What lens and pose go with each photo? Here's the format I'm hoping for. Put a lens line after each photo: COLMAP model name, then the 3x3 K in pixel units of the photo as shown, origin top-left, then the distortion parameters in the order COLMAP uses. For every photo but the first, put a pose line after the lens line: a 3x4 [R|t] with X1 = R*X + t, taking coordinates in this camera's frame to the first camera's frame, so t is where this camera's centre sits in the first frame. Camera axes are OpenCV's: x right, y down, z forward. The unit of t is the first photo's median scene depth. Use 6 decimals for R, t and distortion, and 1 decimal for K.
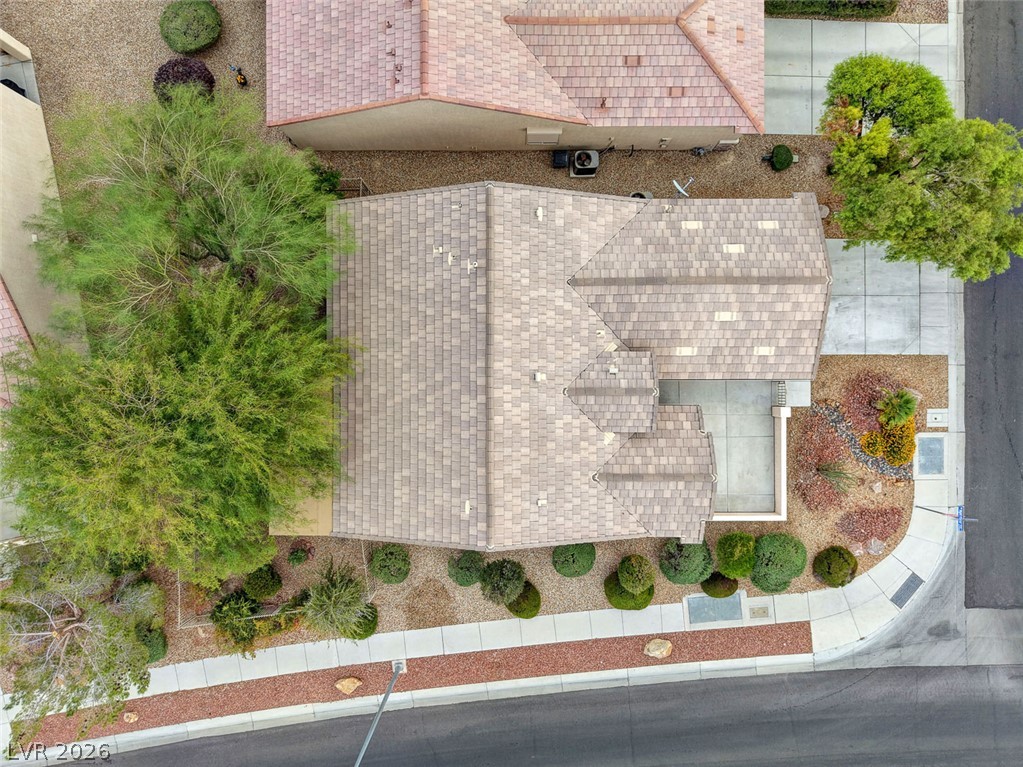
lens RADIAL K [[716.7, 0, 511.5], [0, 716.7, 383.5], [0, 0, 1]] dist [0.008106, -0.005832]
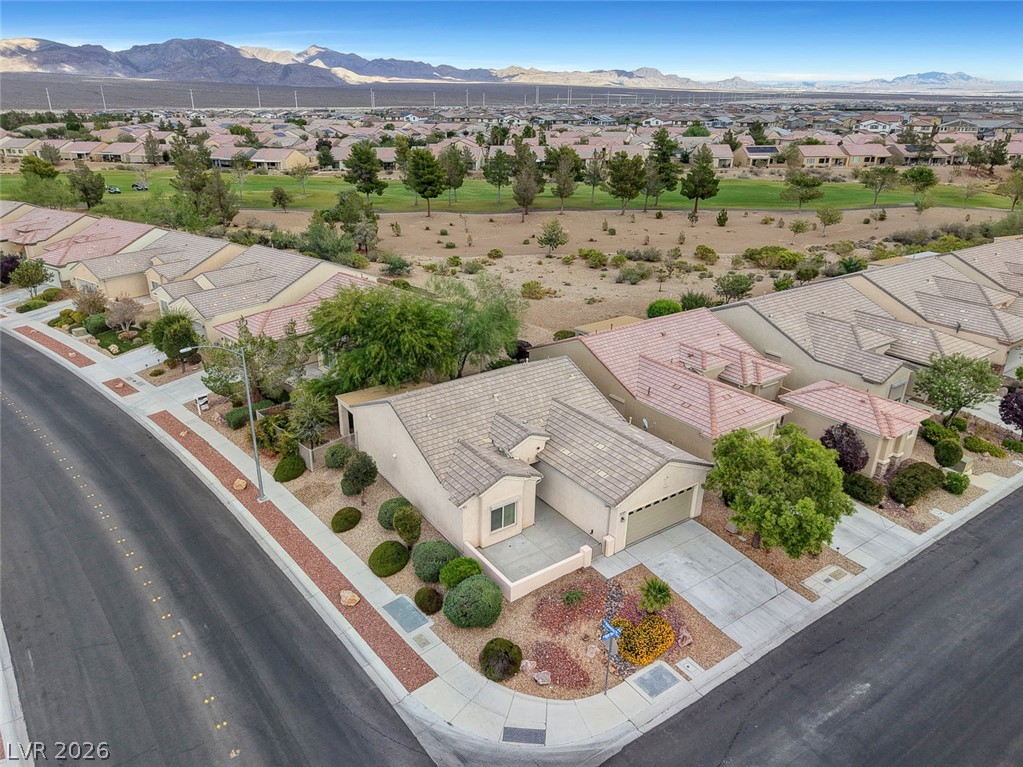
lens RADIAL K [[697.8, 0, 505.3], [0, 697.8, 376.5], [0, 0, 1]] dist [0.041611, -0.057990]
pose [[0.555624, 0.316580, -0.768804, 1.051454], [-0.831144, 0.235895, -0.503541, 0.630987], [0.021946, 0.918766, 0.394192, 0.272007]]
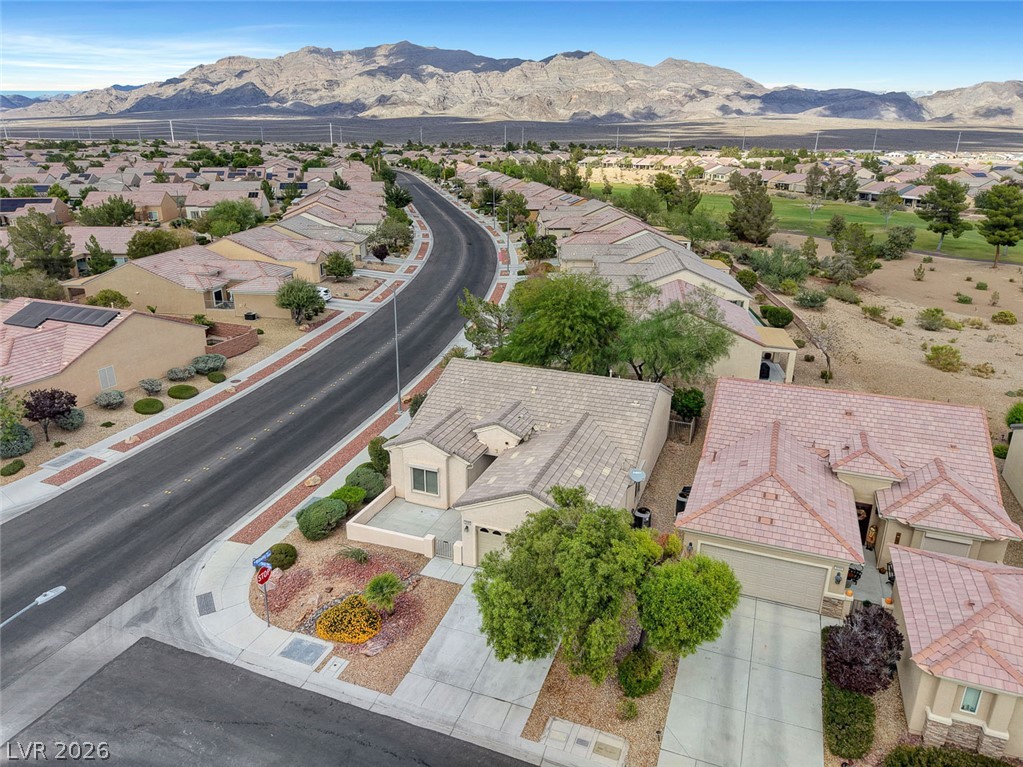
lens RADIAL K [[697.8, 0, 505.3], [0, 697.8, 376.5], [0, 0, 1]] dist [0.041611, -0.057990]
pose [[-0.375638, 0.305461, -0.874980, 1.148372], [-0.926548, -0.103301, 0.361714, -0.411205], [0.020103, 0.946584, 0.321829, 0.402590]]
